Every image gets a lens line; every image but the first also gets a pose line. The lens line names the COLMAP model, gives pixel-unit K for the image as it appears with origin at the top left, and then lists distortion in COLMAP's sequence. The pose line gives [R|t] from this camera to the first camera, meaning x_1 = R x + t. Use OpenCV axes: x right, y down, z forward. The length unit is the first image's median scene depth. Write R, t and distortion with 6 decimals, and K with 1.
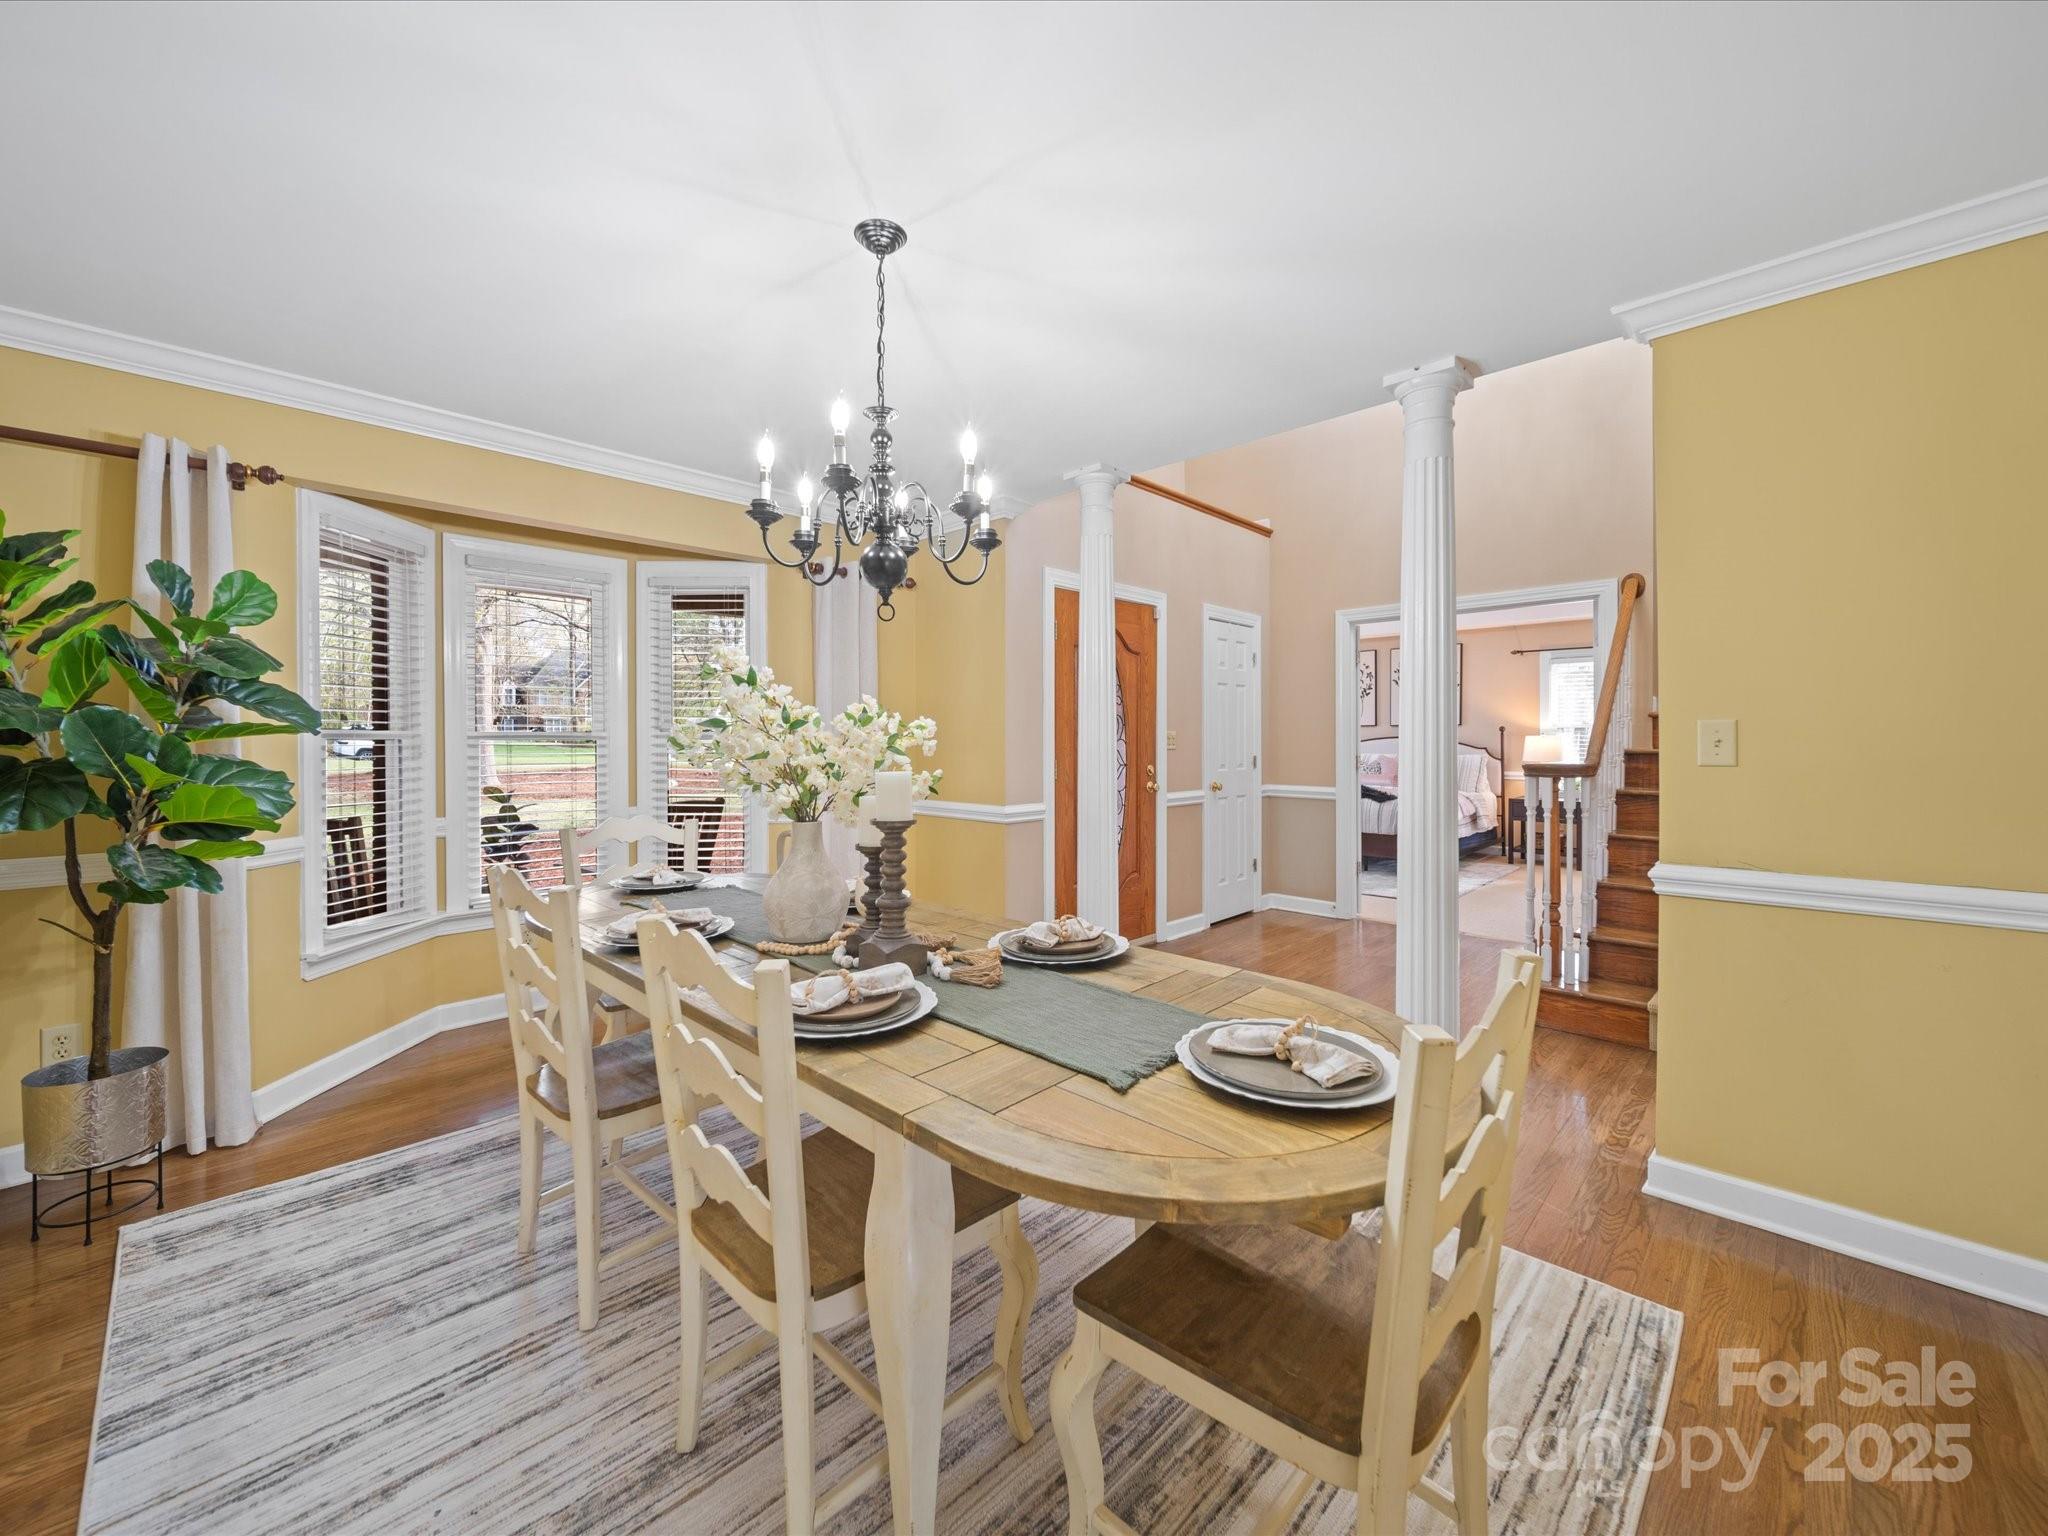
lens RADIAL K [[802.0, 0, 1026.8], [0, 802.0, 760.8], [0, 0, 1]] dist [0.007274, -0.000519]
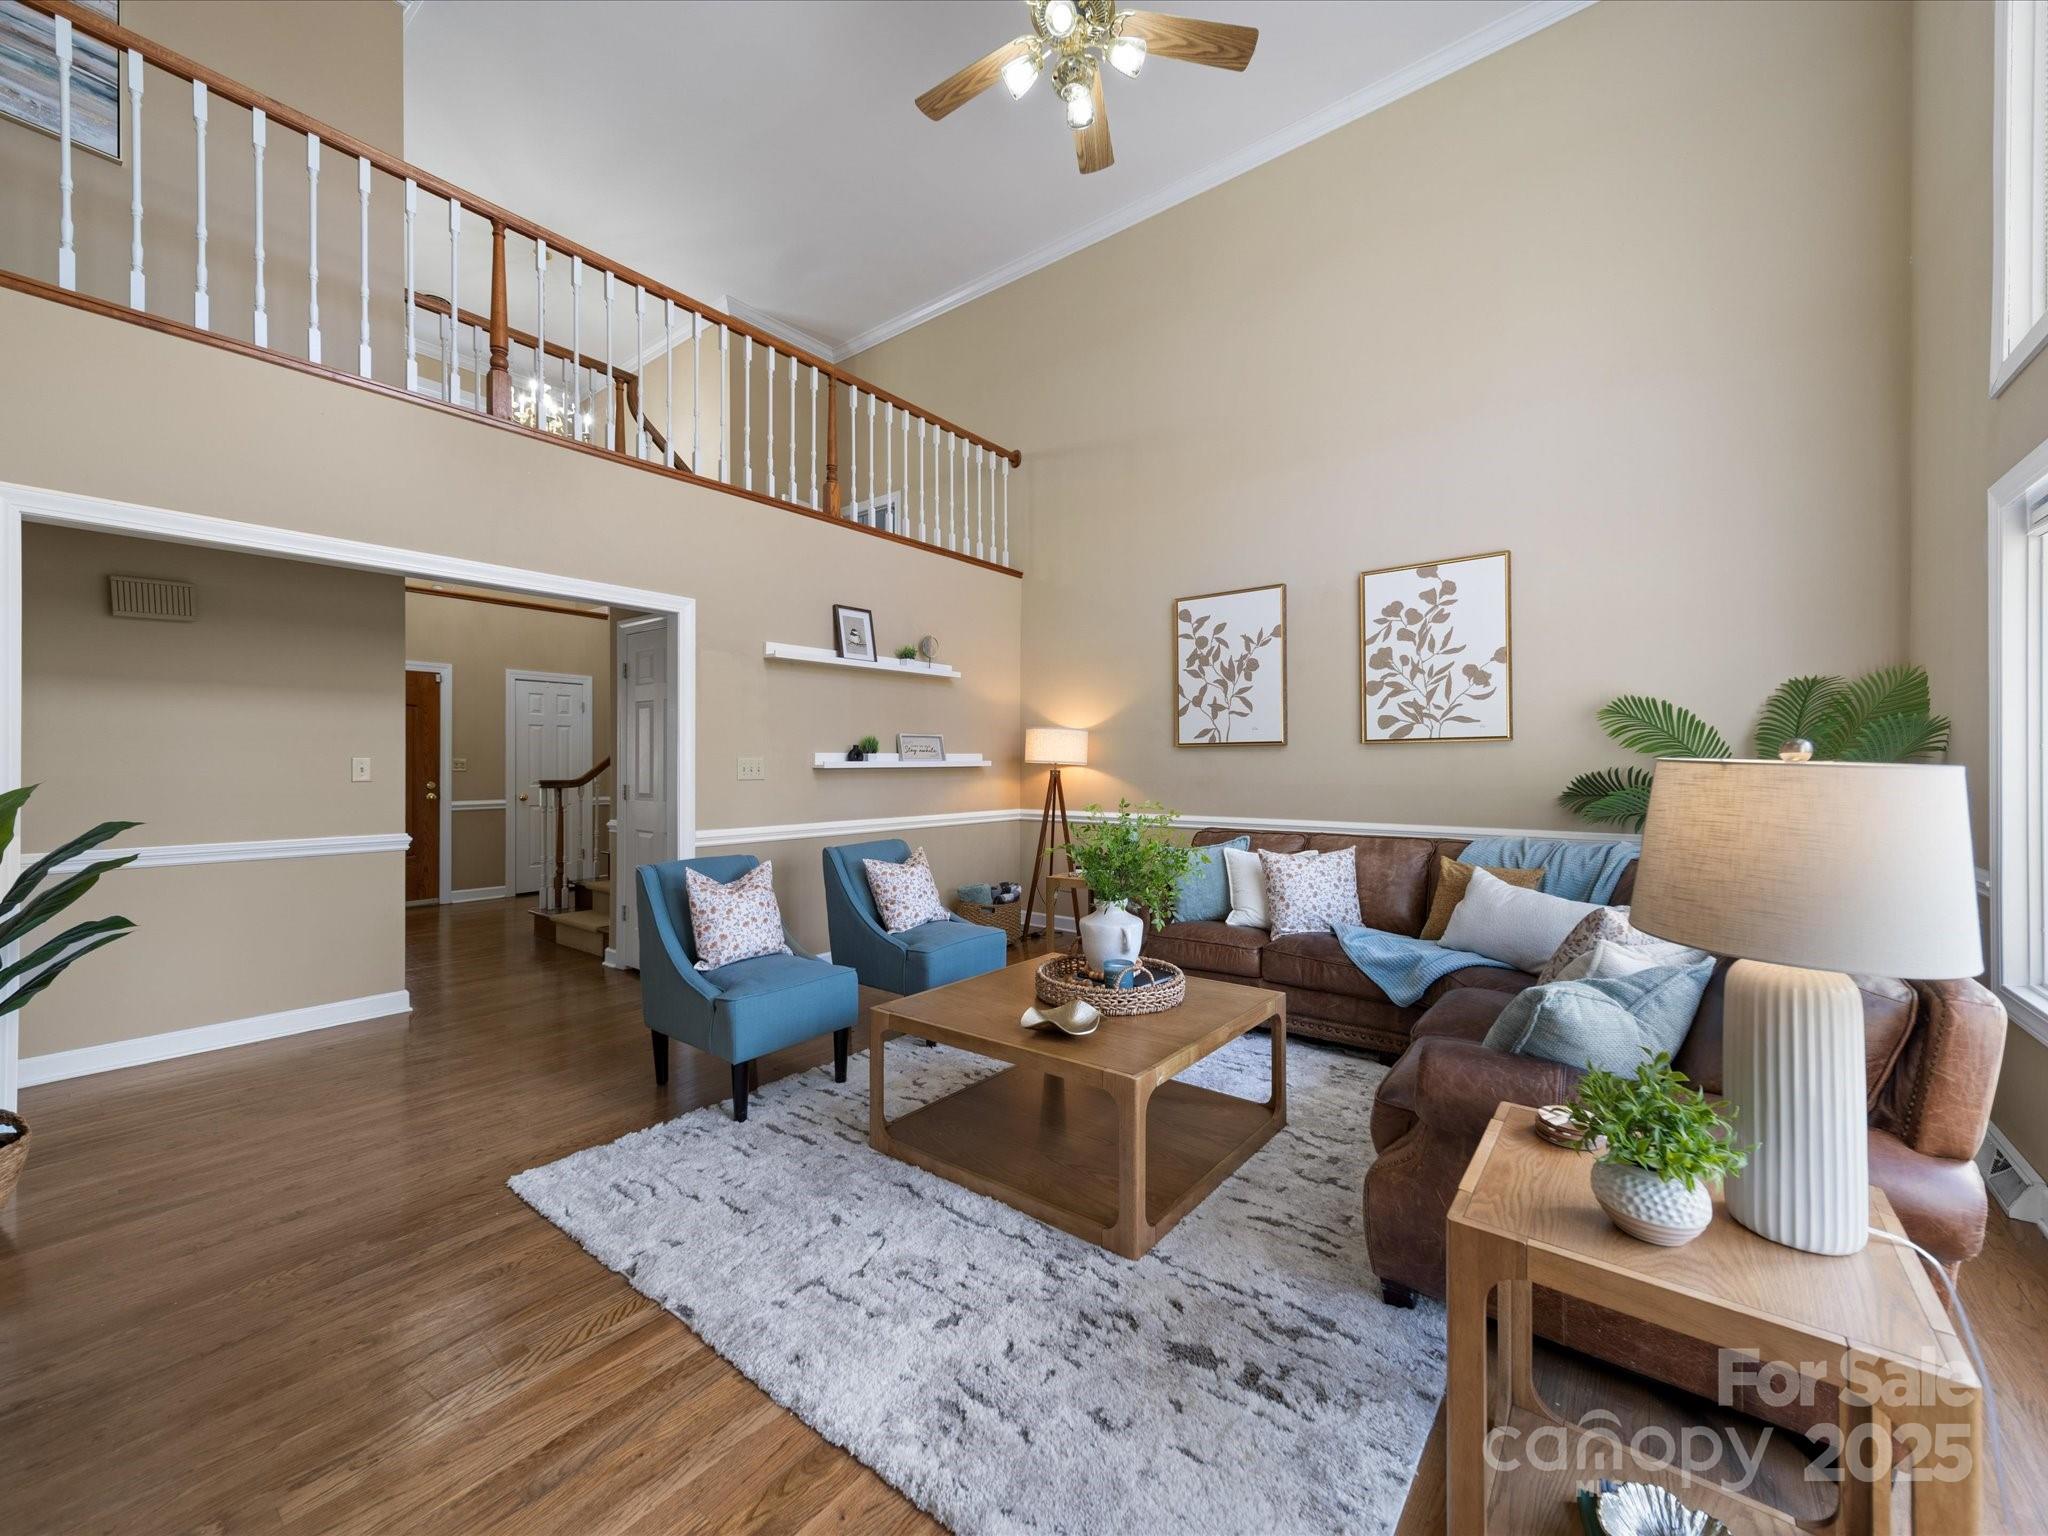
lens RADIAL K [[802.0, 0, 1026.8], [0, 802.0, 760.8], [0, 0, 1]] dist [0.007274, -0.000519]
pose [[0.993858, 0.000580, 0.110657, 1.055925], [0.001884, 0.999753, -0.022156, 0.001334], [-0.110642, 0.022228, 0.993612, -0.569325]]
